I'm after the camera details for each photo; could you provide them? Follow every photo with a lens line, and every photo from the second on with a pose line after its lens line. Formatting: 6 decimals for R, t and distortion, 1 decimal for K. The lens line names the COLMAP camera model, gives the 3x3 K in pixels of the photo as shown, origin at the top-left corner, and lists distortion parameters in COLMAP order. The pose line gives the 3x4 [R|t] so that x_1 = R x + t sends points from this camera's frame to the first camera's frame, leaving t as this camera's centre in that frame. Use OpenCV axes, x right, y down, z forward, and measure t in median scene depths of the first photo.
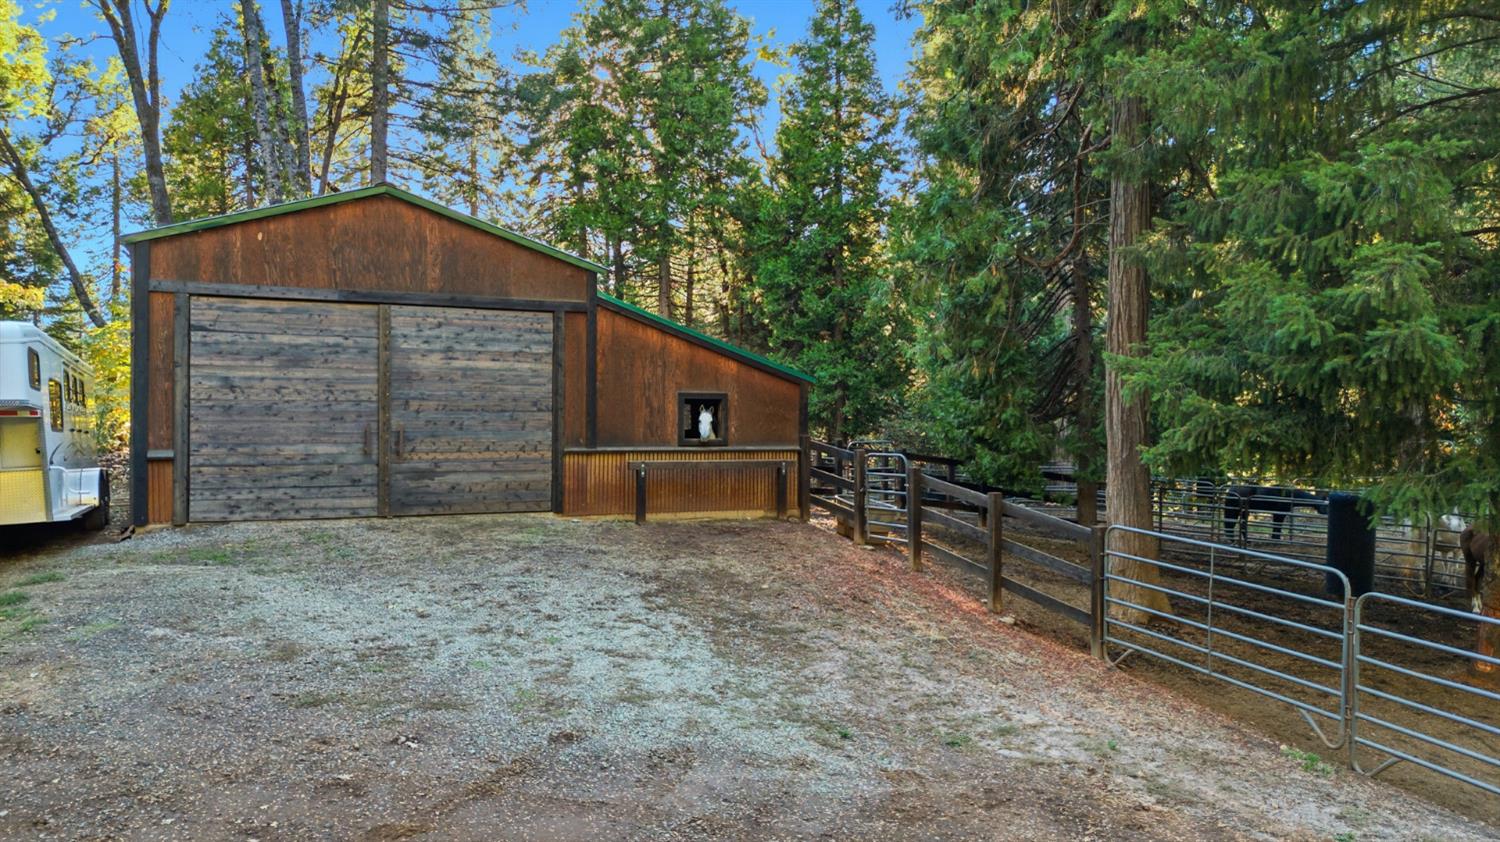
lens RADIAL K [[1085.7, 0, 758.8], [0, 1085.7, 422.5], [0, 0, 1]] dist [0.031973, -0.006871]
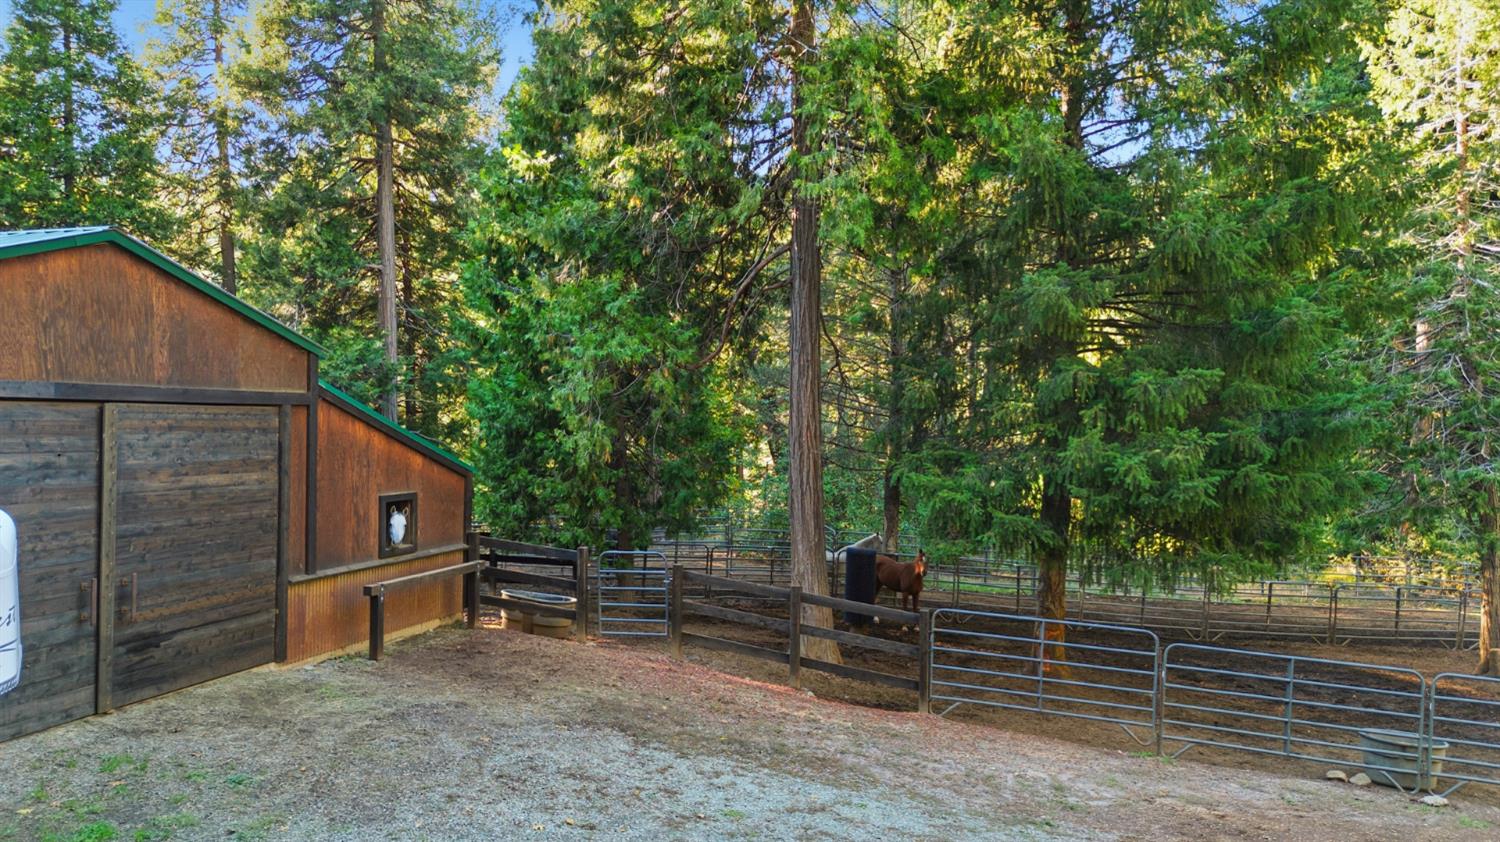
lens RADIAL K [[1085.7, 0, 752.1], [0, 1085.7, 417.1], [0, 0, 1]] dist [0.031973, -0.006871]
pose [[0.650931, 0.005258, 0.759119, -0.593486], [0.000256, 0.999974, -0.007145, -0.092240], [-0.759137, 0.004845, 0.650913, 0.239232]]
